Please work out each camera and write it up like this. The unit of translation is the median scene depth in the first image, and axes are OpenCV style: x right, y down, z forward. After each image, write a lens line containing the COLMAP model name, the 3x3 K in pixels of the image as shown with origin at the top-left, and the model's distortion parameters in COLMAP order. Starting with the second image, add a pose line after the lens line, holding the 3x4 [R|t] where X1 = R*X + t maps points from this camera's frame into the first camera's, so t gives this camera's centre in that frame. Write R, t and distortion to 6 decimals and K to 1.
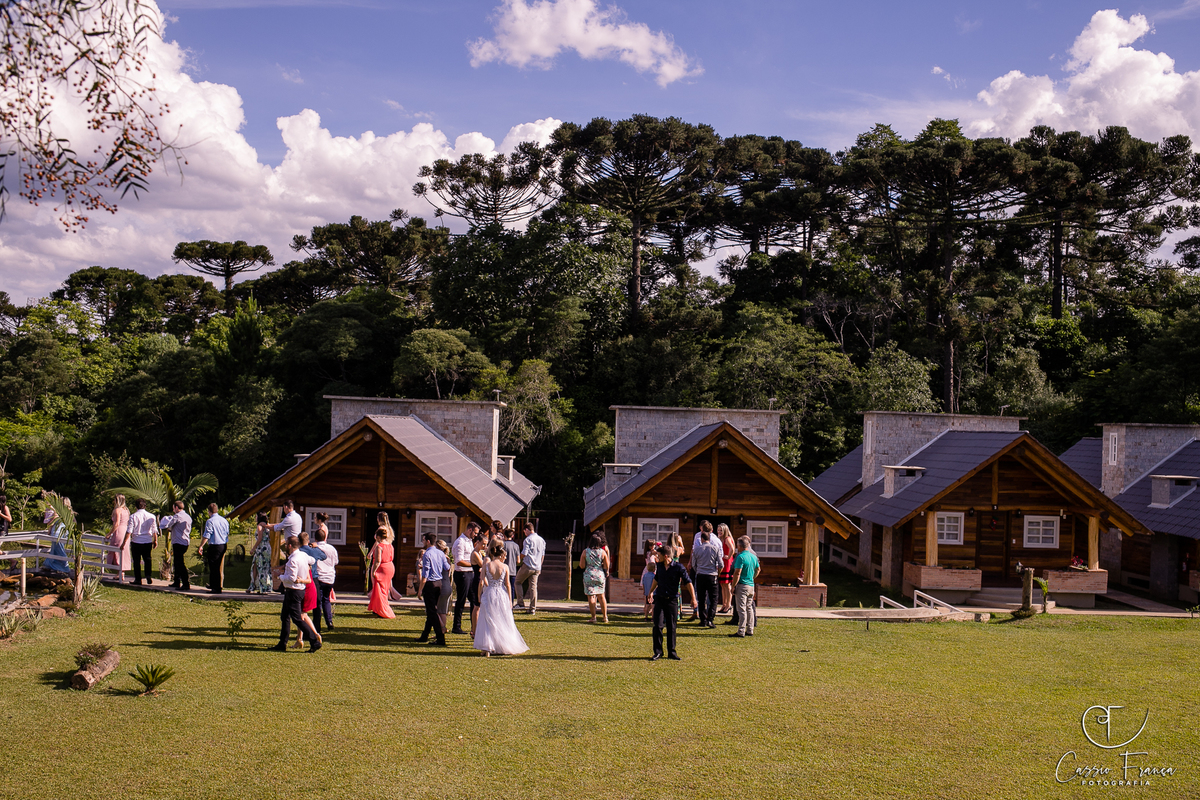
lens RADIAL K [[1243.0, 0, 633.2], [0, 1243.0, 393.6], [0, 0, 1]] dist [-0.063452, 0.047449]
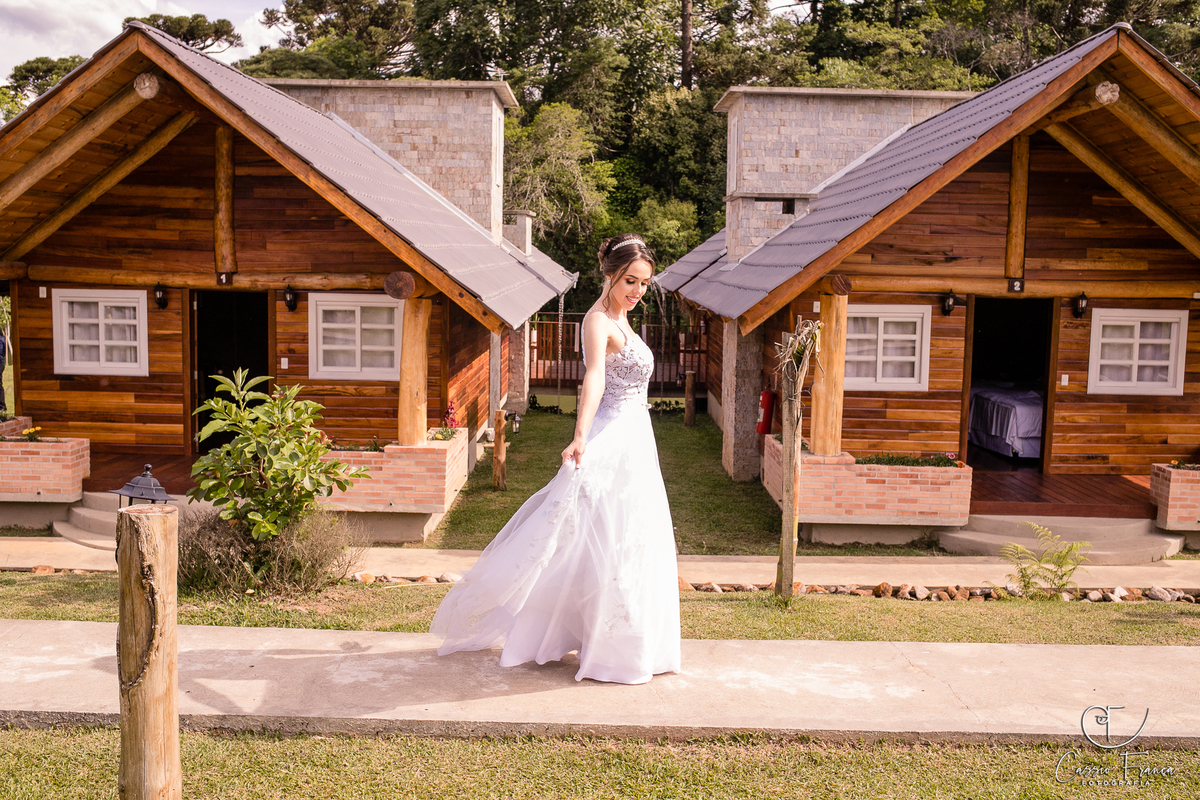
lens RADIAL K [[1157.2, 0, 597.7], [0, 1157.2, 383.2], [0, 0, 1]] dist [-0.062007, 0.044531]
pose [[0.999313, -0.008659, -0.036042, -0.030606], [0.013393, 0.990990, 0.133264, 0.036042], [0.034563, -0.133655, 0.990425, 0.297173]]
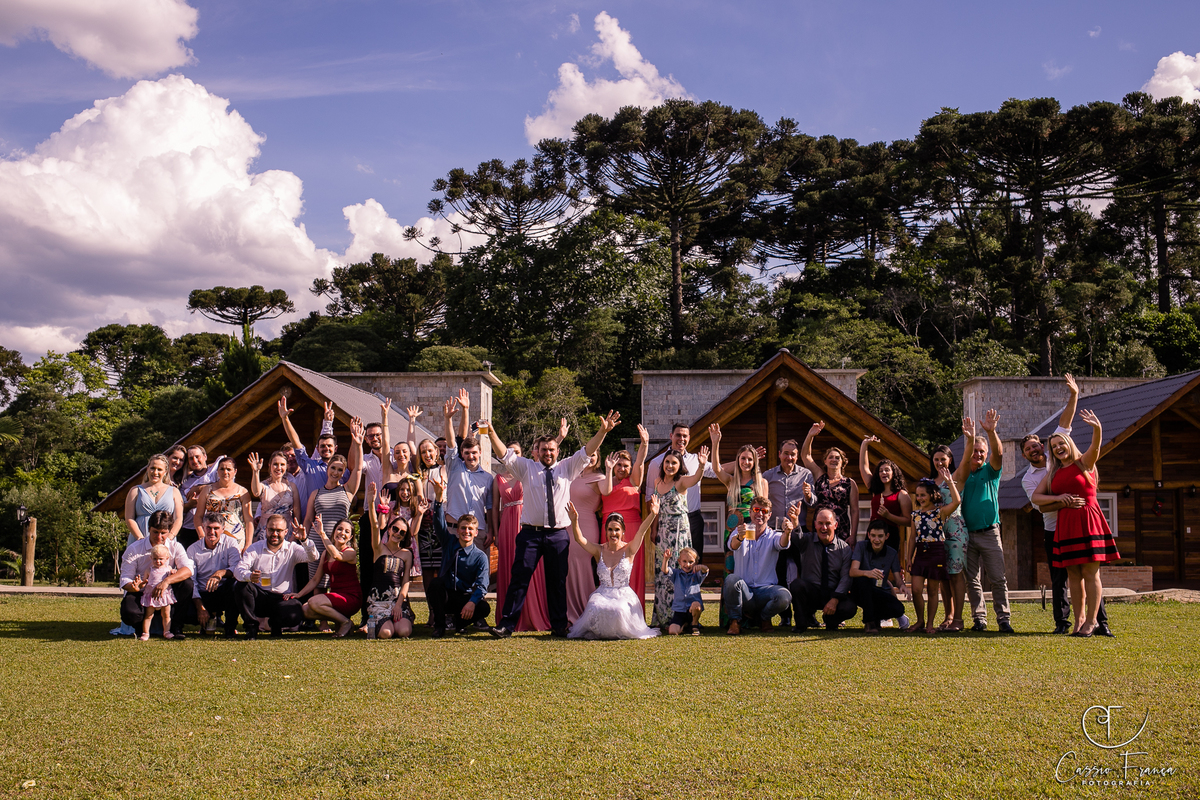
lens RADIAL K [[1235.7, 0, 600.0], [0, 1235.7, 400.0], [0, 0, 1]] dist [-0.063777, 0.043777]
pose [[0.996567, -0.039034, -0.073005, 0.009368], [0.034692, 0.997606, -0.059825, 0.040313], [0.075165, 0.057087, 0.995536, 0.136891]]
